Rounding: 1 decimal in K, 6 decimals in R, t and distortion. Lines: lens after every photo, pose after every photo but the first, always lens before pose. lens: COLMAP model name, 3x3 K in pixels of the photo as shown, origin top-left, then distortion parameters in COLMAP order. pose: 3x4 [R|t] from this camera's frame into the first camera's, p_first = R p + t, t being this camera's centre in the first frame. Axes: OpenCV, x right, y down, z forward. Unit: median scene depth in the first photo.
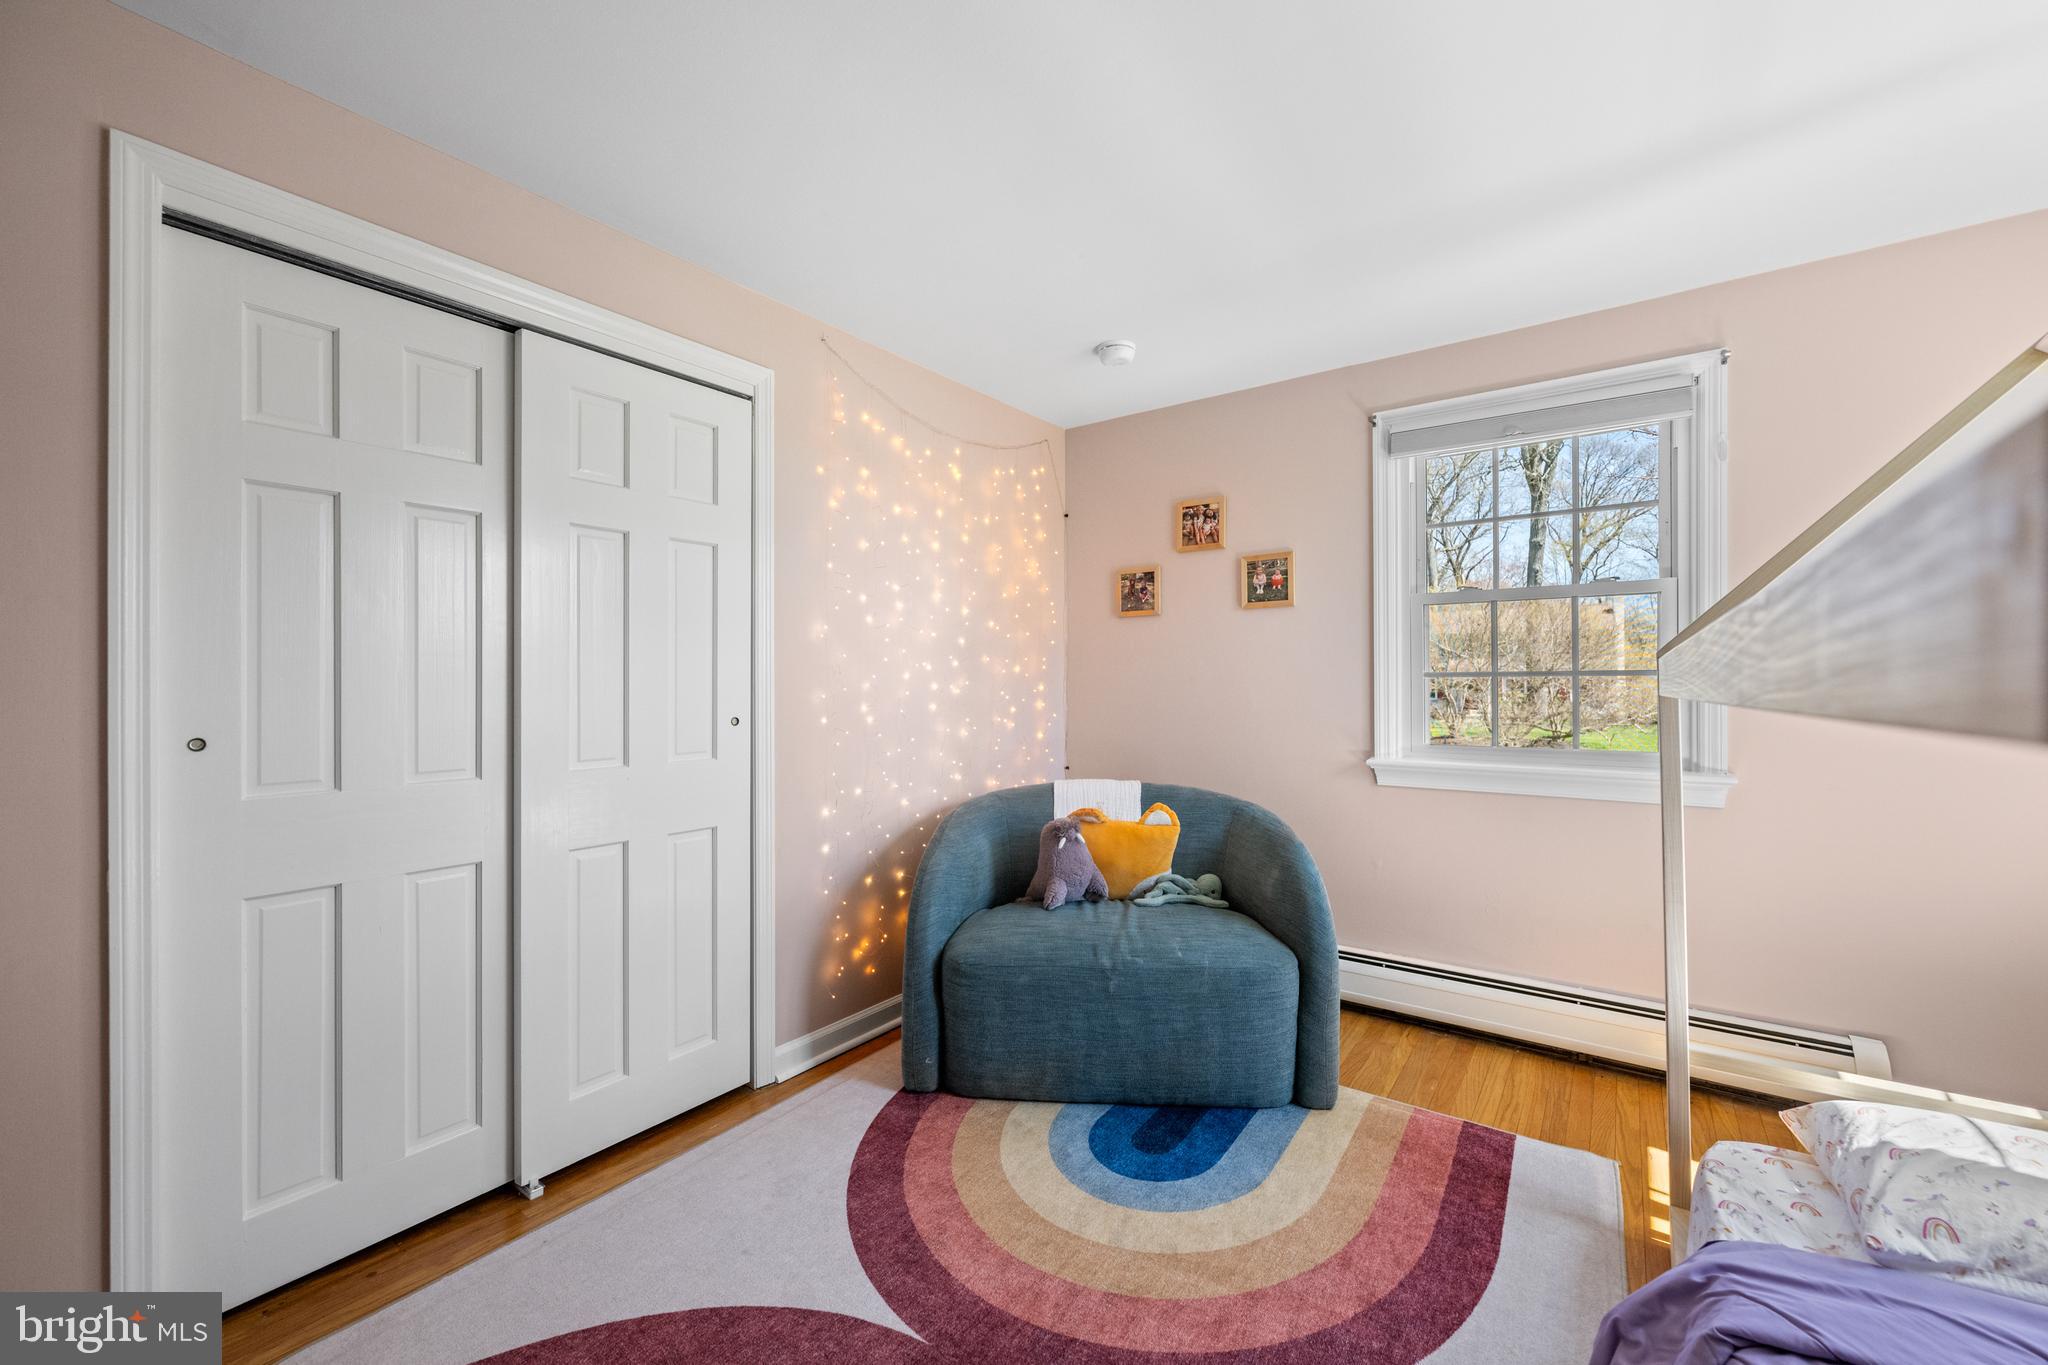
lens RADIAL K [[817.7, 0, 1021.0], [0, 817.7, 681.2], [0, 0, 1]] dist [-0.001229, 0.000519]
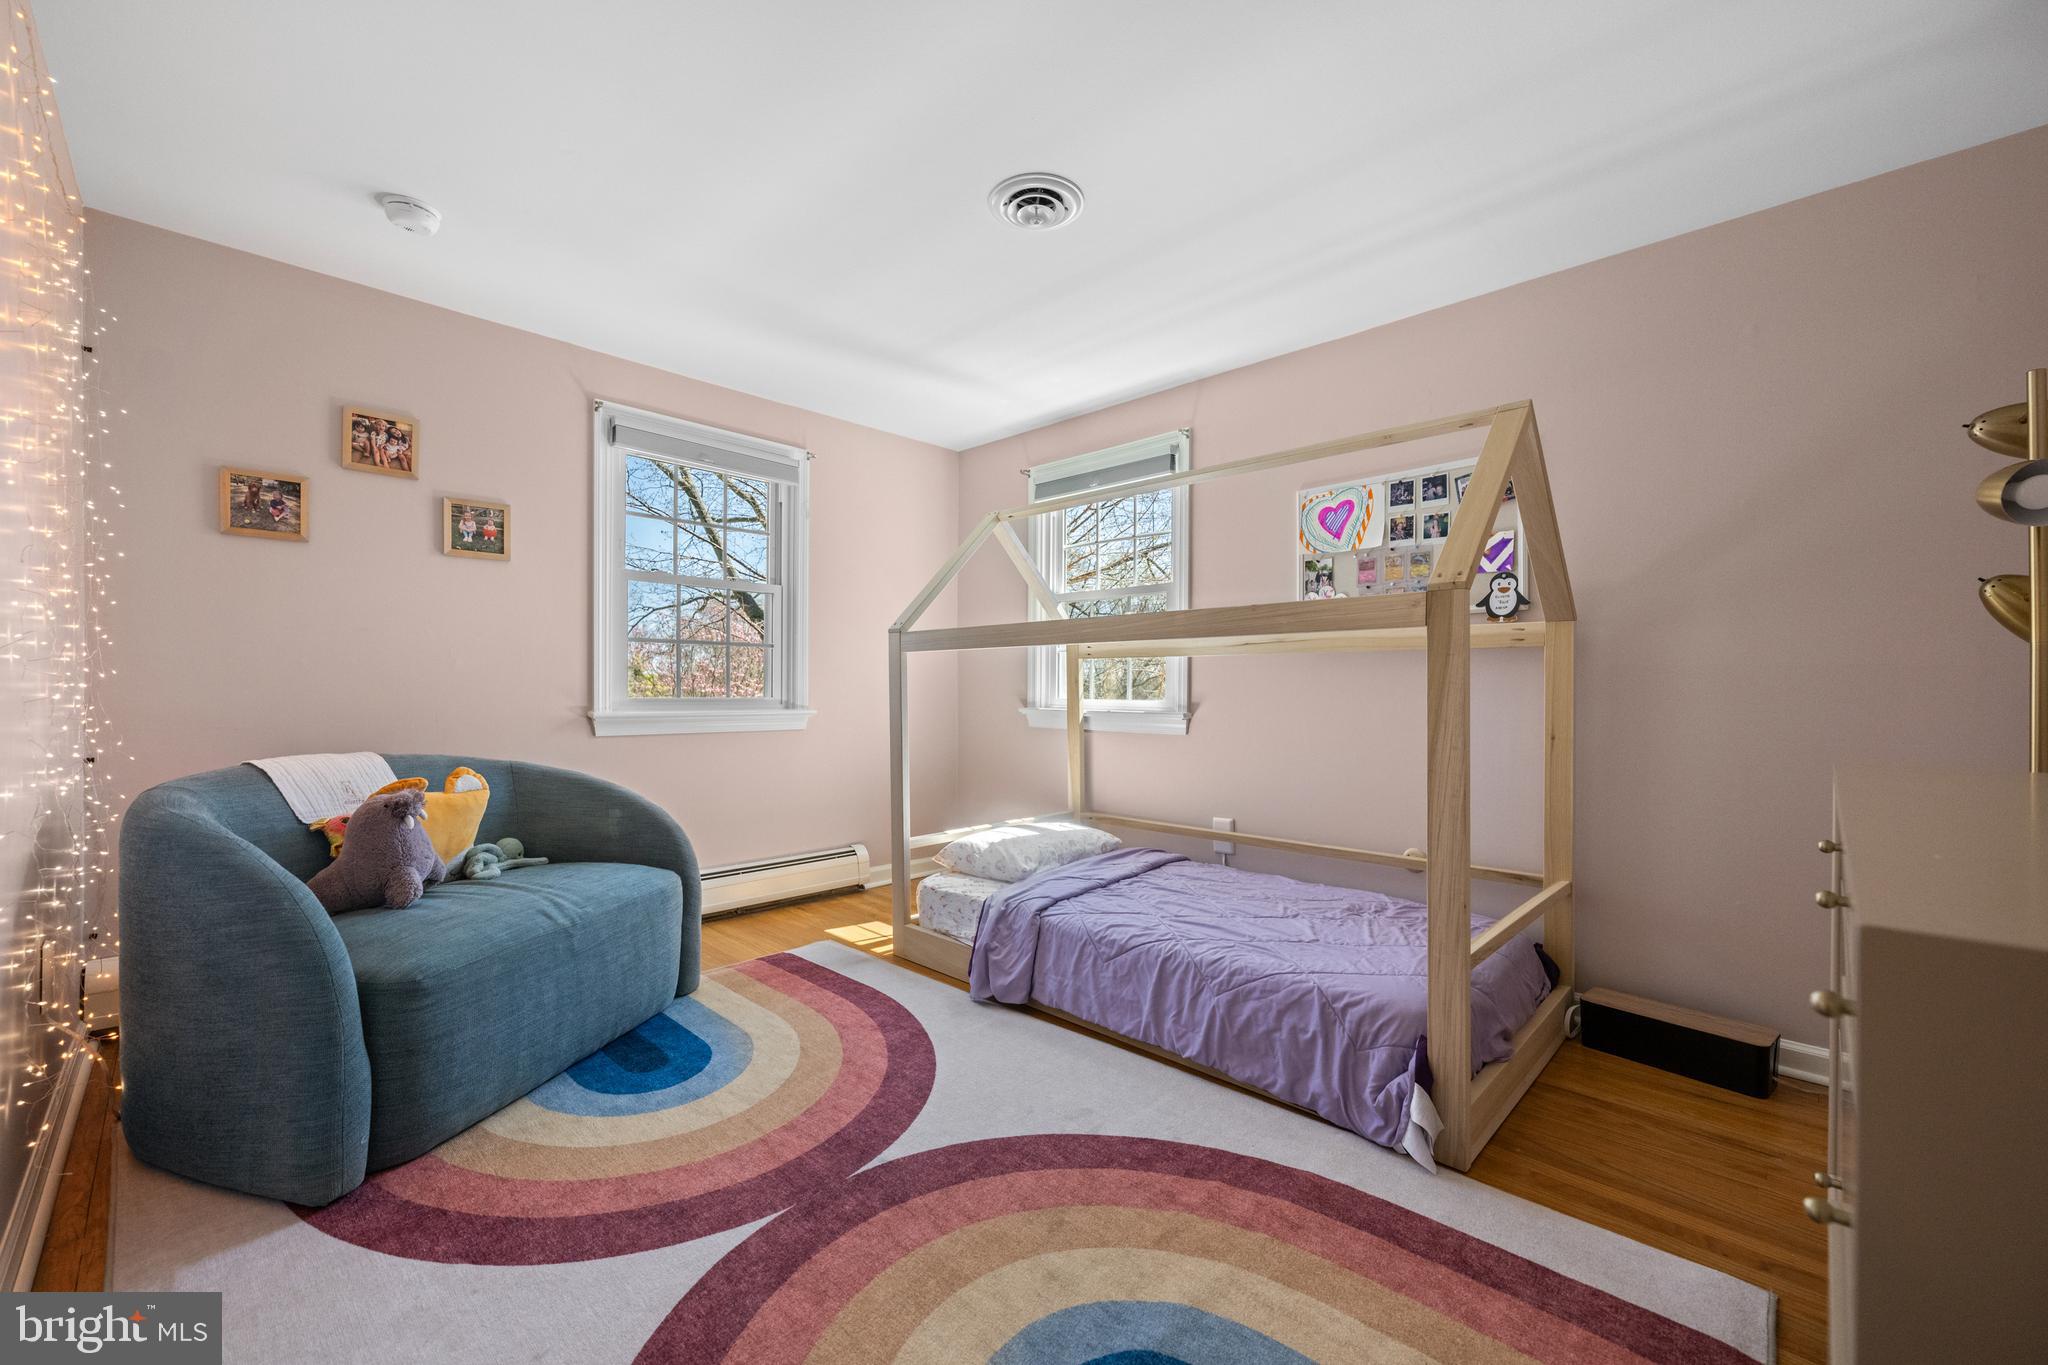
lens RADIAL K [[817.7, 0, 1024.1], [0, 817.7, 690.4], [0, 0, 1]] dist [-0.001229, 0.000519]
pose [[0.134307, -0.000666, 0.990940, -0.584462], [-0.013190, 0.999910, 0.002459, 0.054534], [-0.990852, -0.013401, 0.134286, 0.277404]]
